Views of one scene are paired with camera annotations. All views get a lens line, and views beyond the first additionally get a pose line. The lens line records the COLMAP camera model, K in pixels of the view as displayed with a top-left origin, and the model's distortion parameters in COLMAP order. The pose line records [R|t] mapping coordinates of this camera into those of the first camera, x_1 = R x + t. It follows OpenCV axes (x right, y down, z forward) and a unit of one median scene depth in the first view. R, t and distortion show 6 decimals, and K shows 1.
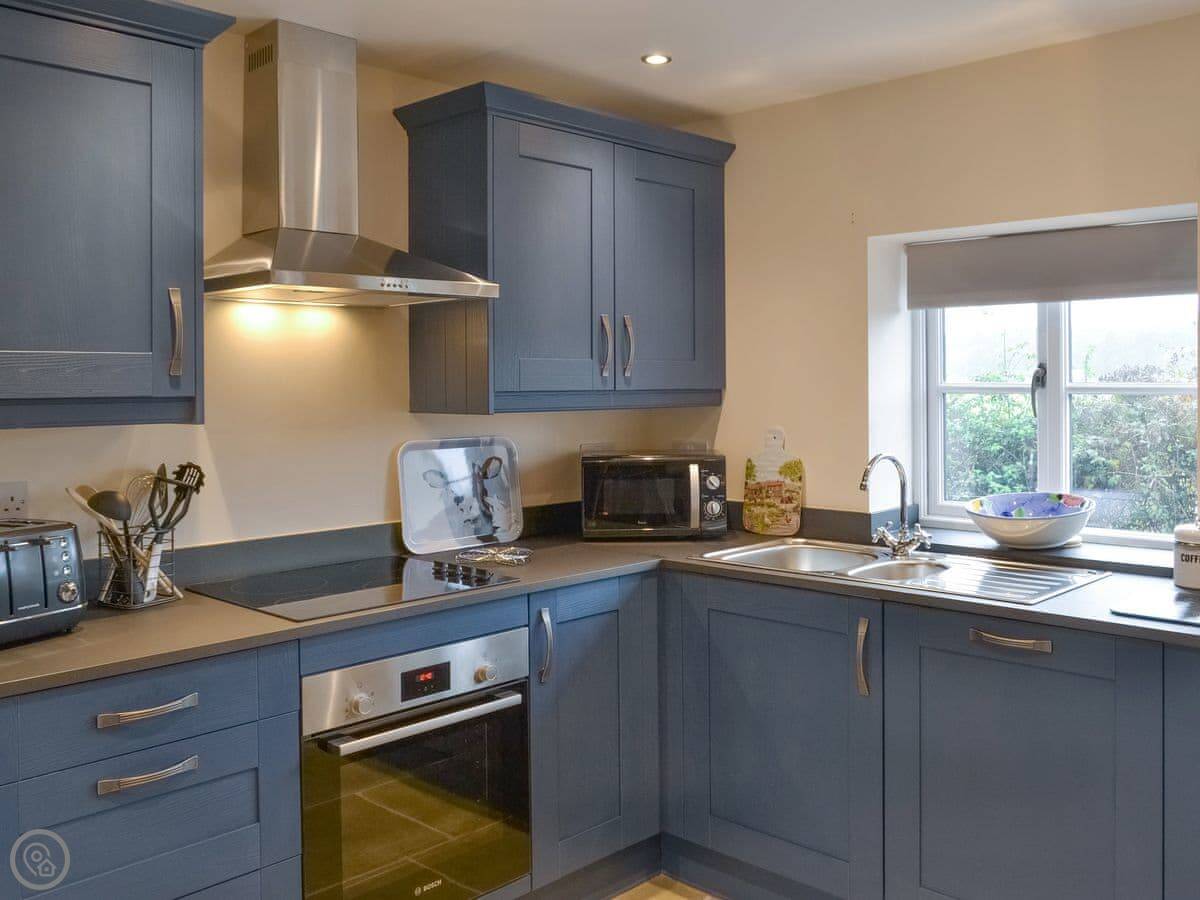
lens RADIAL K [[1090.5, 0, 602.4], [0, 1090.5, 381.2], [0, 0, 1]] dist [-0.034479, -0.010620]
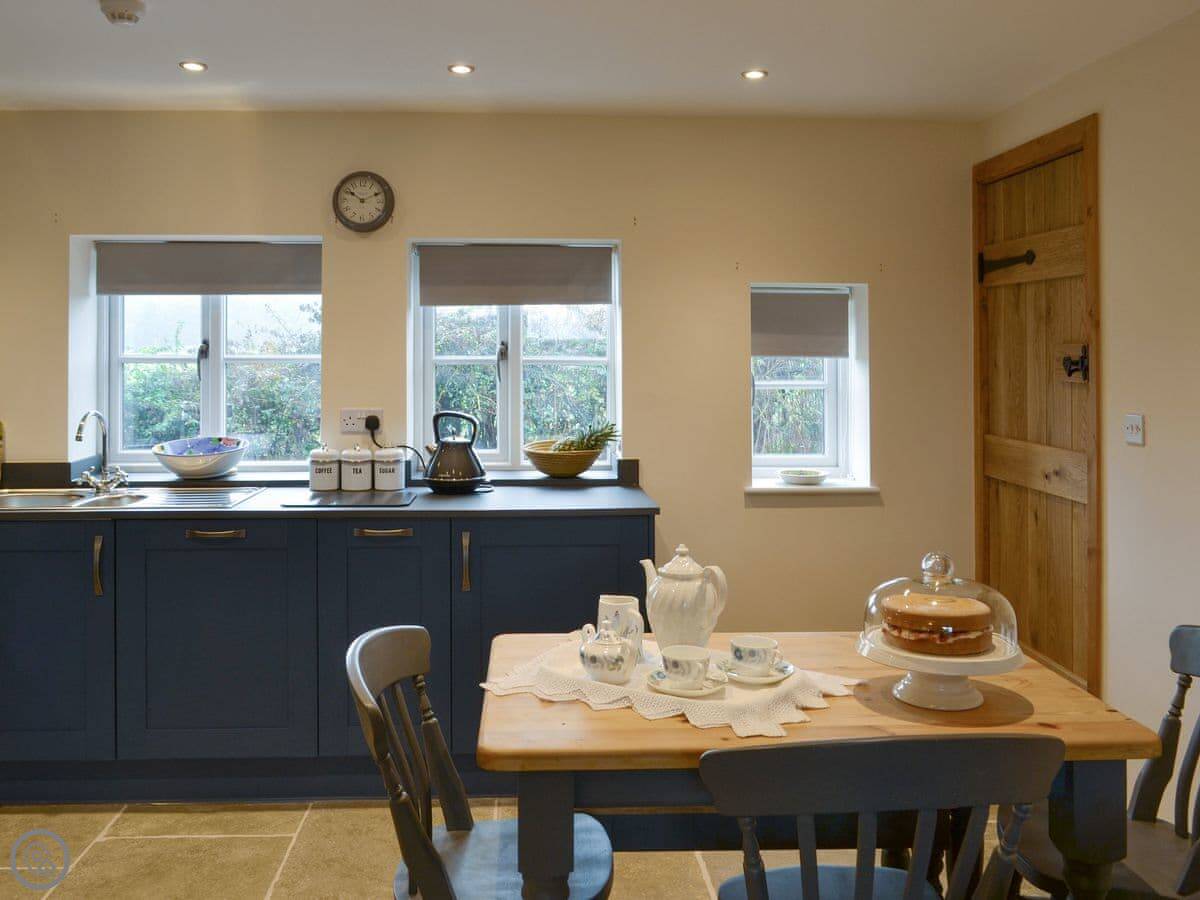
lens RADIAL K [[1112.6, 0, 600.0], [0, 1112.6, 450.0], [0, 0, 1]] dist [-0.044154, -0.001910]
pose [[0.677983, -0.059892, 0.732633, -0.268059], [-0.005324, 0.996249, 0.086370, -0.002095], [-0.735058, -0.062458, 0.675121, -0.280986]]
